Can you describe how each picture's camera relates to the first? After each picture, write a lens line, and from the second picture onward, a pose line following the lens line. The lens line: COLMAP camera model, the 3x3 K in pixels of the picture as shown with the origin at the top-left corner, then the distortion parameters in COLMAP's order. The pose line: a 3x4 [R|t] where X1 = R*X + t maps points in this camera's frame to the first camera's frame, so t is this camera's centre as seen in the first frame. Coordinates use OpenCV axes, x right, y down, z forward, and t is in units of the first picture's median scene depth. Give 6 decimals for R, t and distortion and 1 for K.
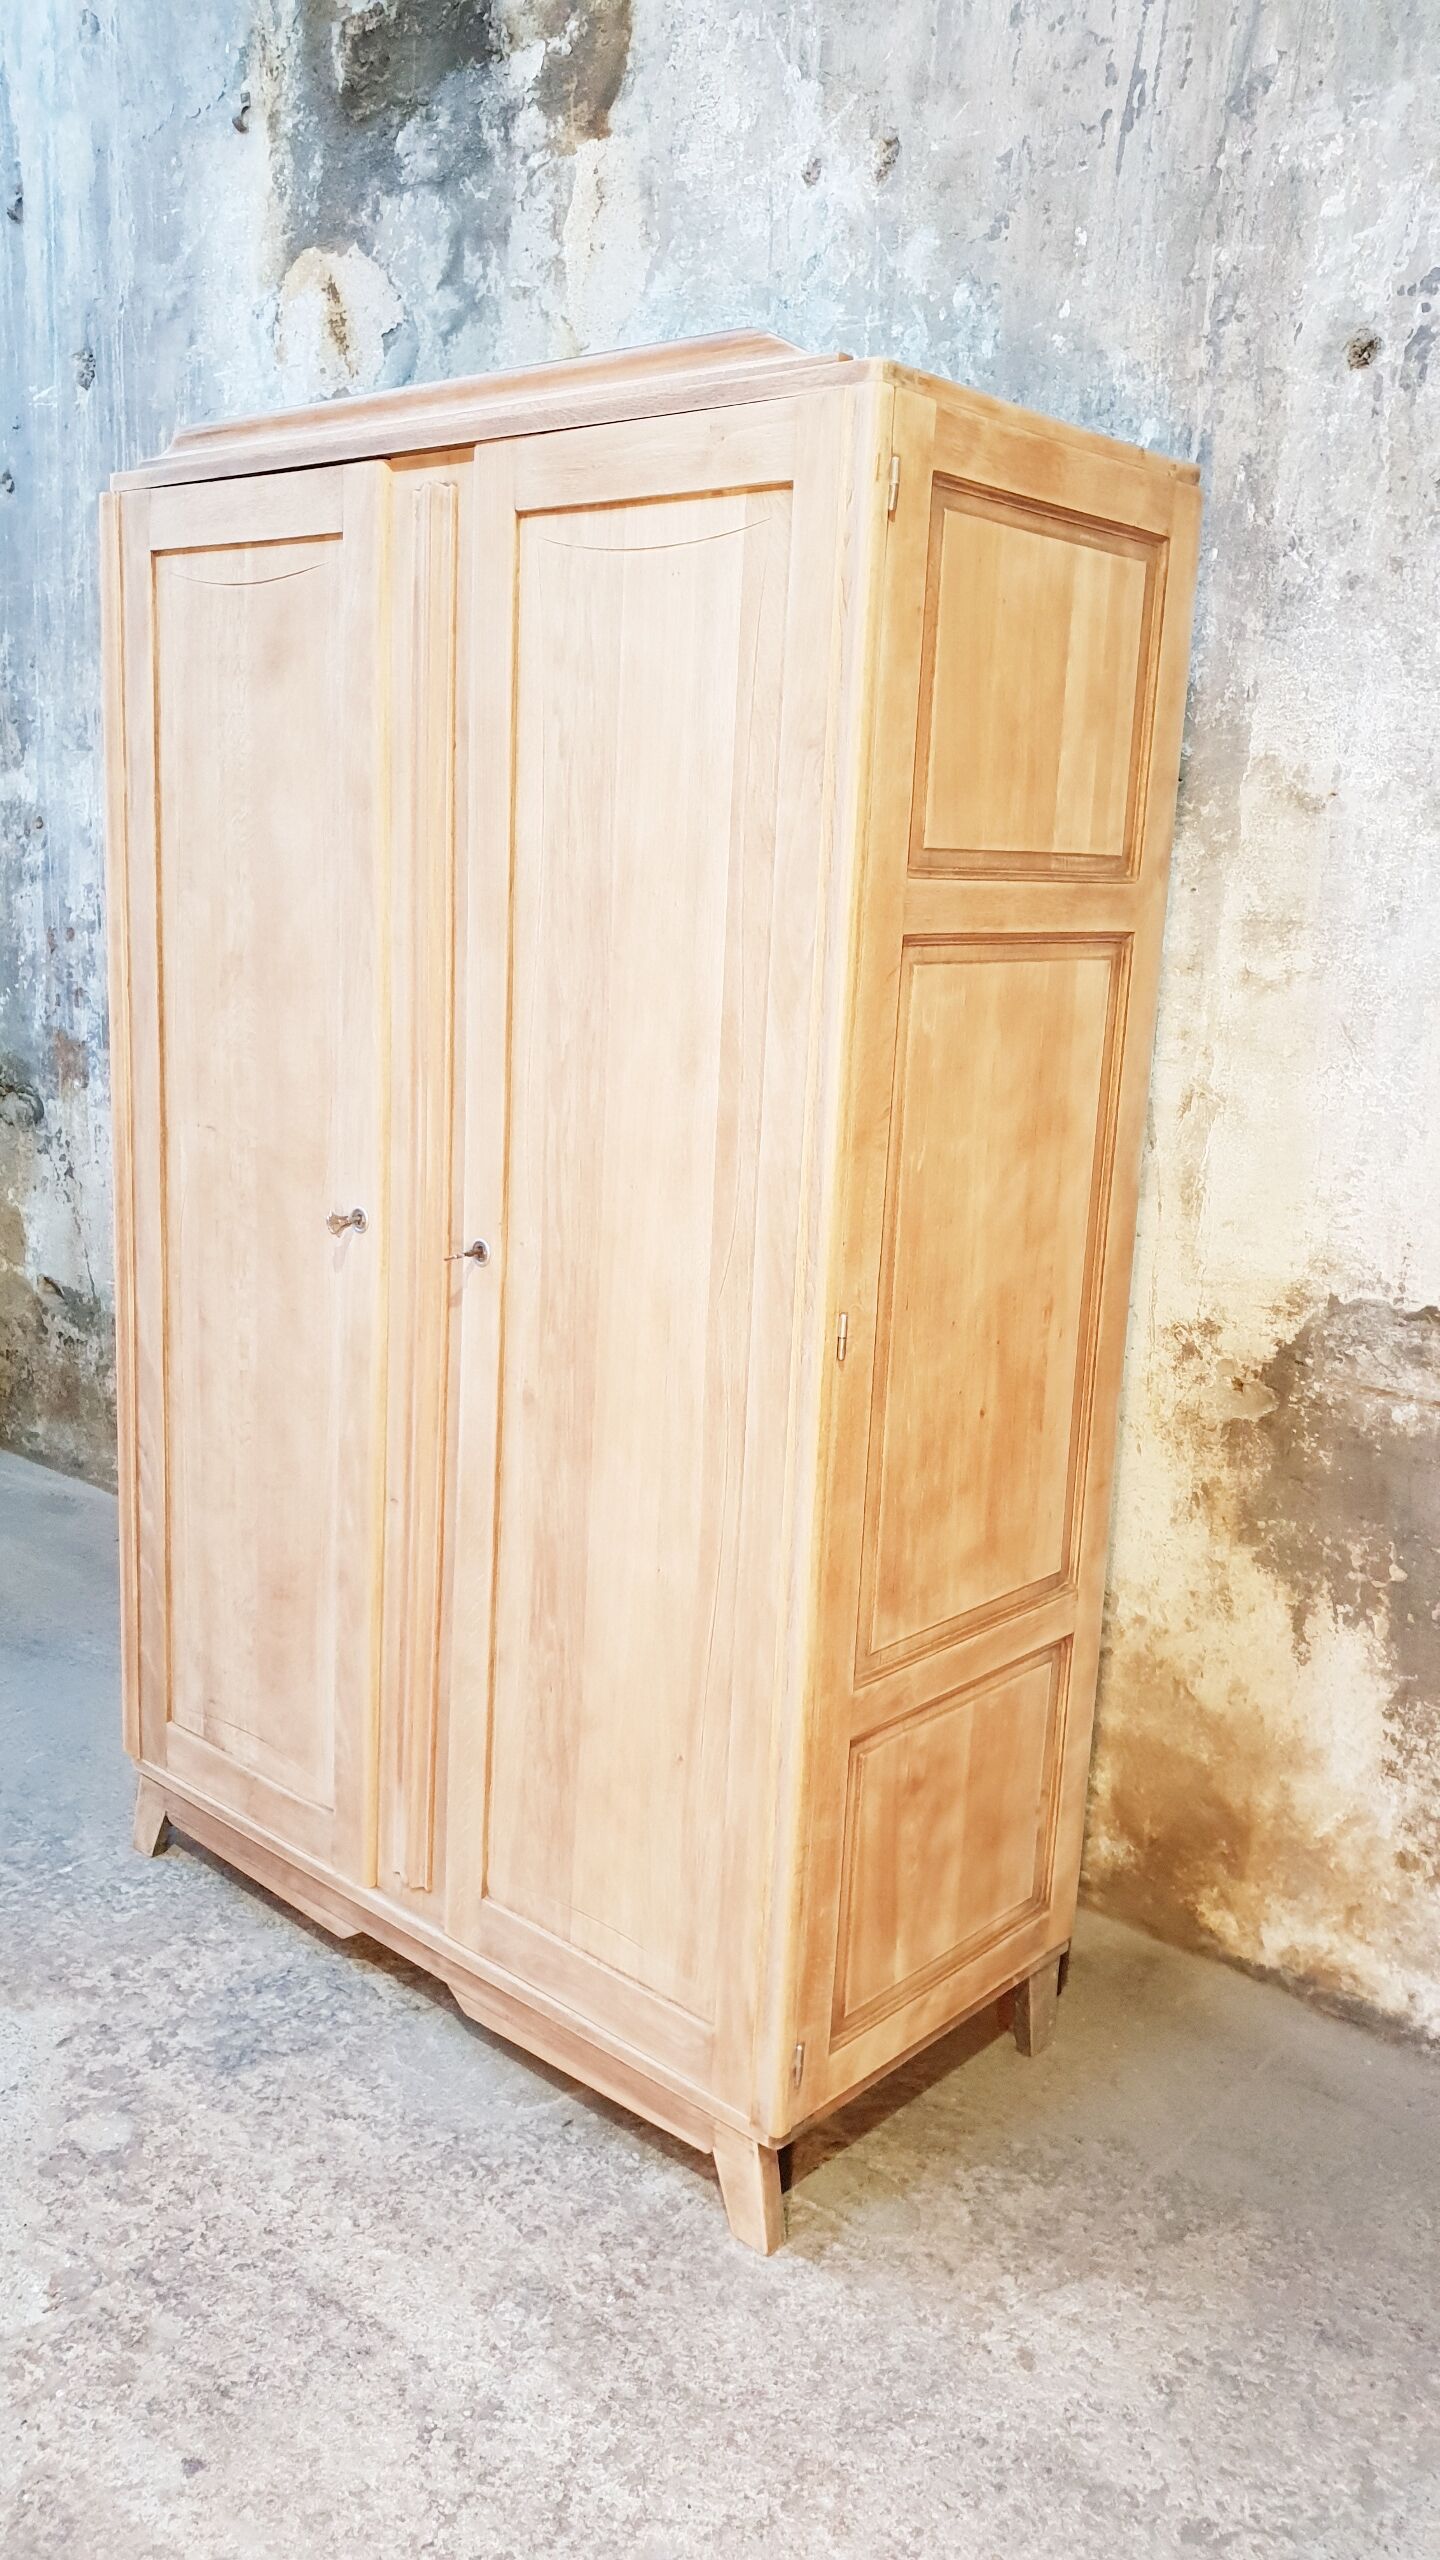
lens RADIAL K [[2009.4, 0, 741.4], [0, 2009.4, 1267.7], [0, 0, 1]] dist [-0.010096, 0.036783]
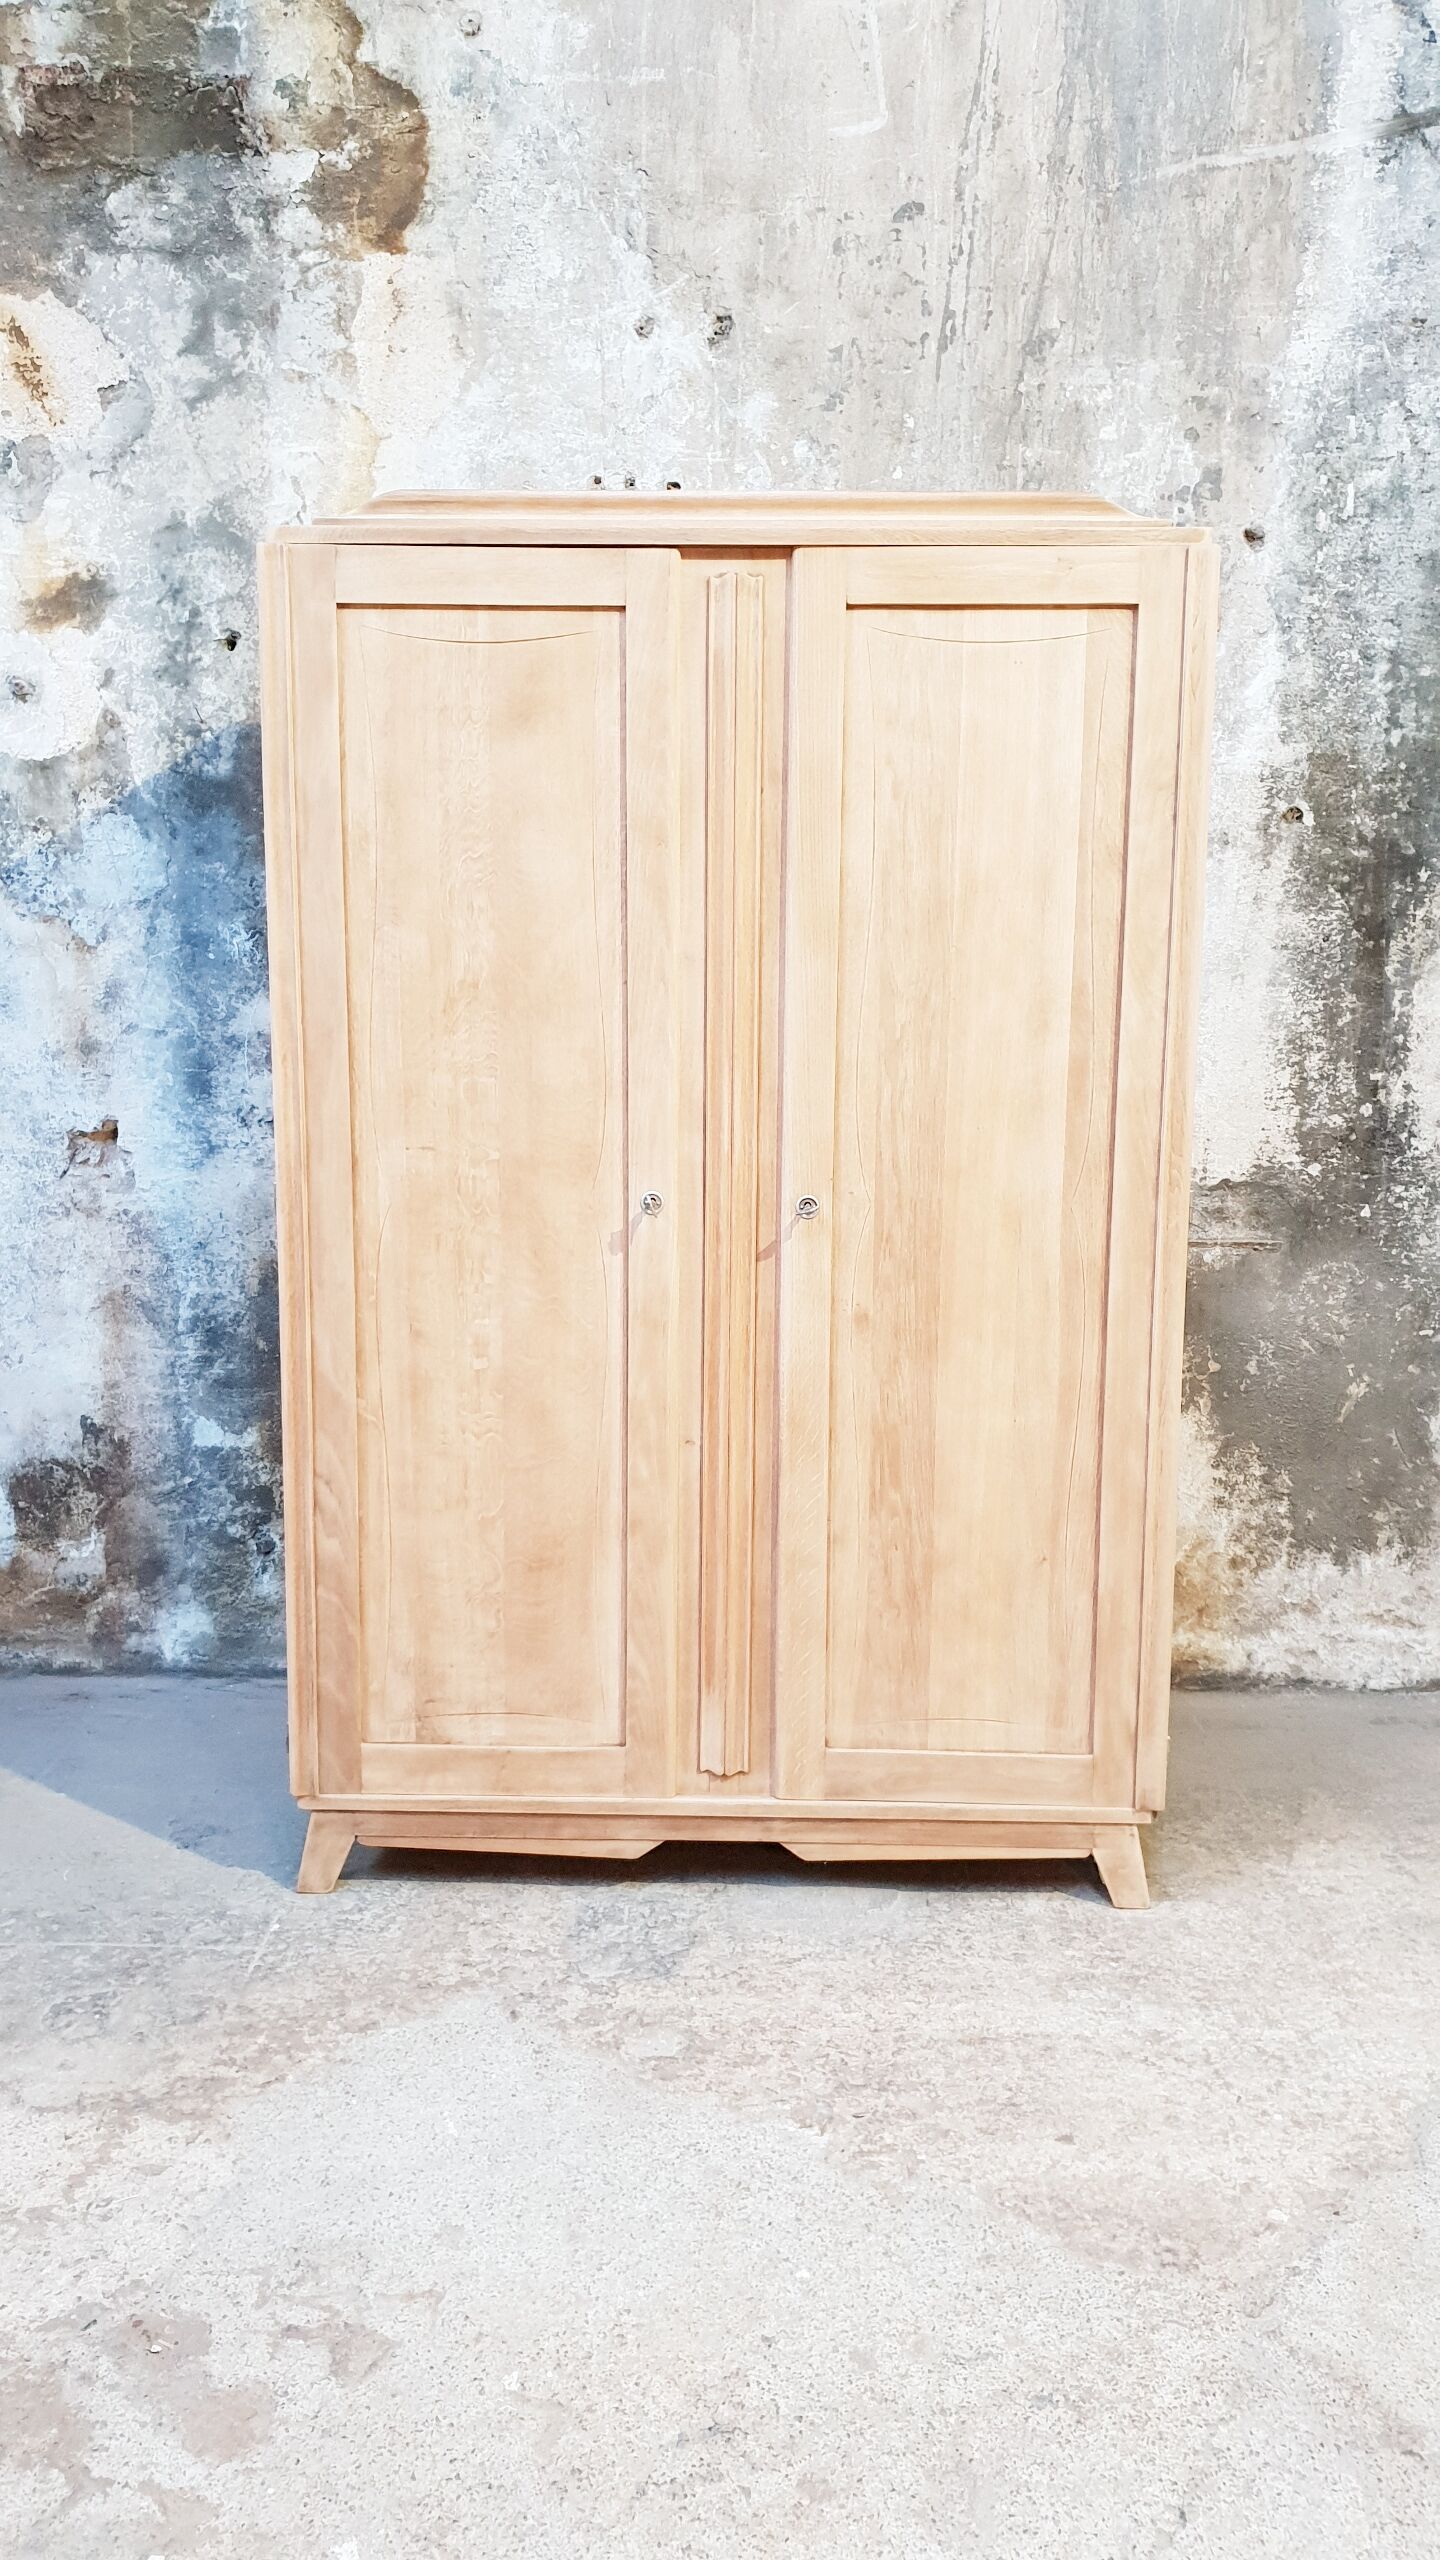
lens RADIAL K [[2009.4, 0, 742.5], [0, 2009.4, 1289.8], [0, 0, 1]] dist [-0.010096, 0.036783]
pose [[0.762857, -0.141476, 0.630899, -0.834516], [0.160510, 0.986660, 0.027172, 0.002577], [-0.626327, 0.080538, 0.775389, 0.079957]]
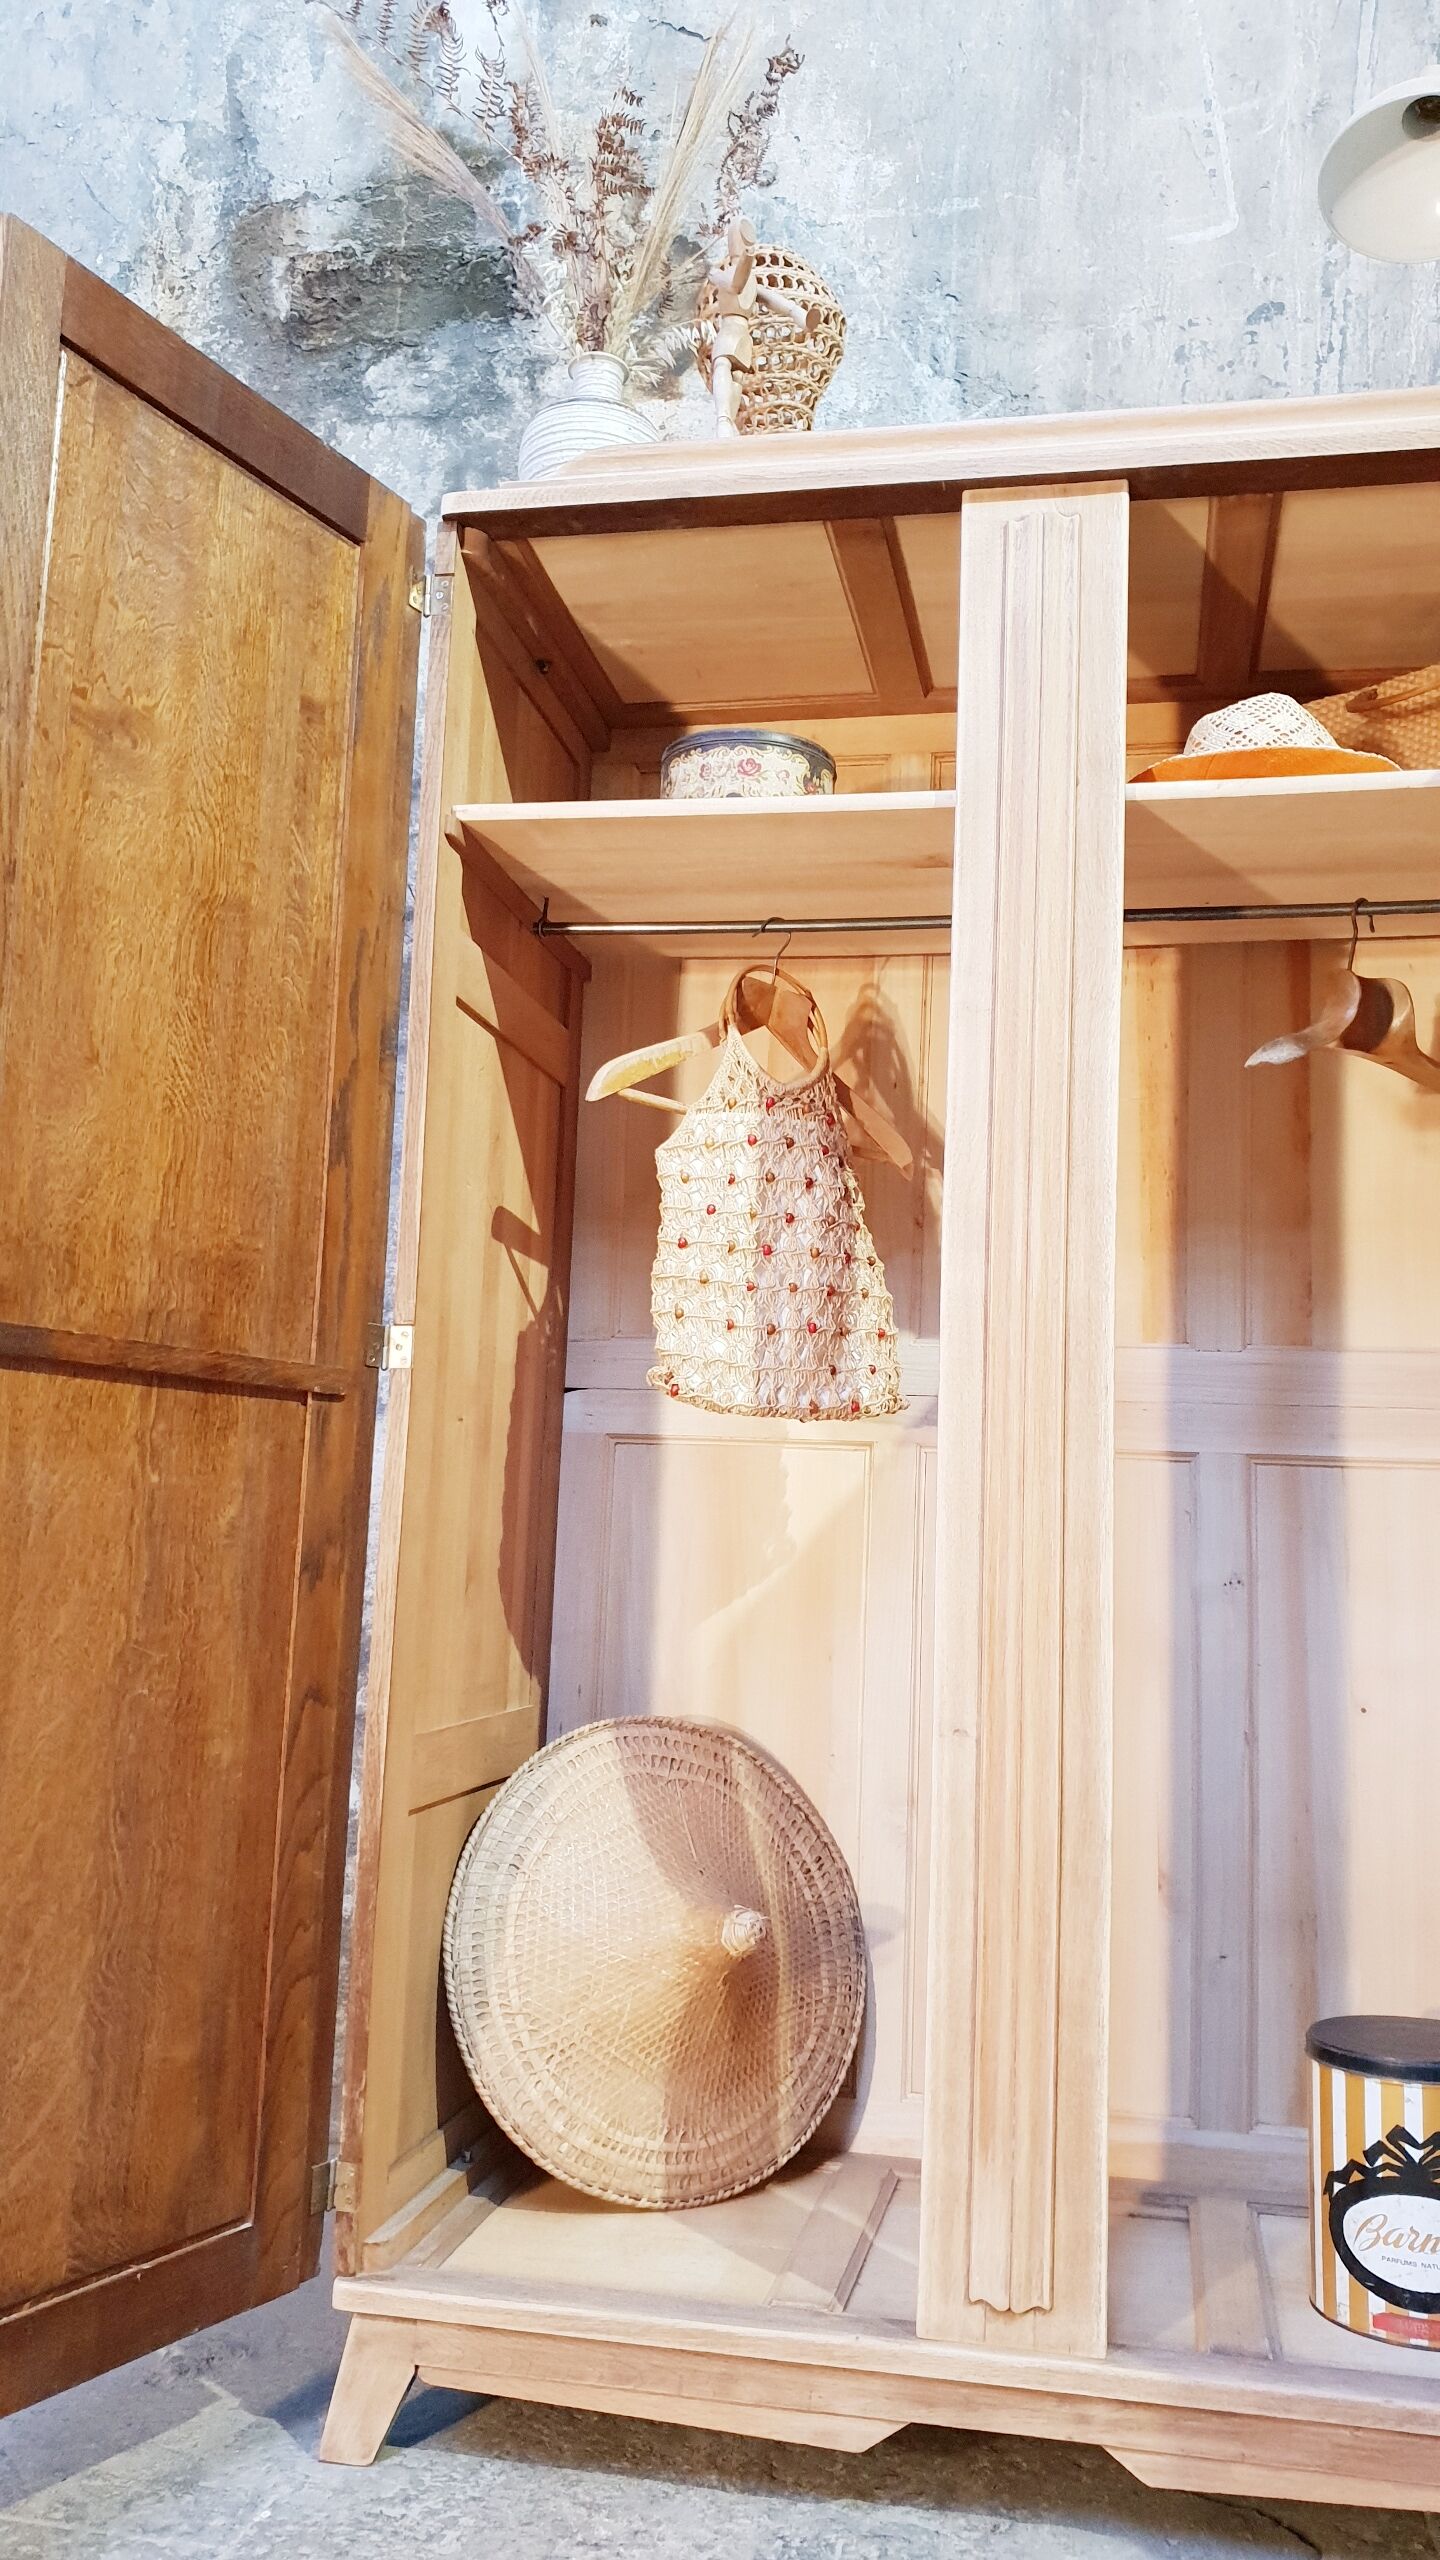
lens RADIAL K [[2009.4, 0, 759.5], [0, 2009.4, 1281.7], [0, 0, 1]] dist [-0.010096, 0.036783]
pose [[0.859058, 0.050672, 0.509364, -0.604106], [0.112273, 0.952205, -0.284078, 0.154831], [-0.499414, 0.301227, 0.812310, 0.370724]]
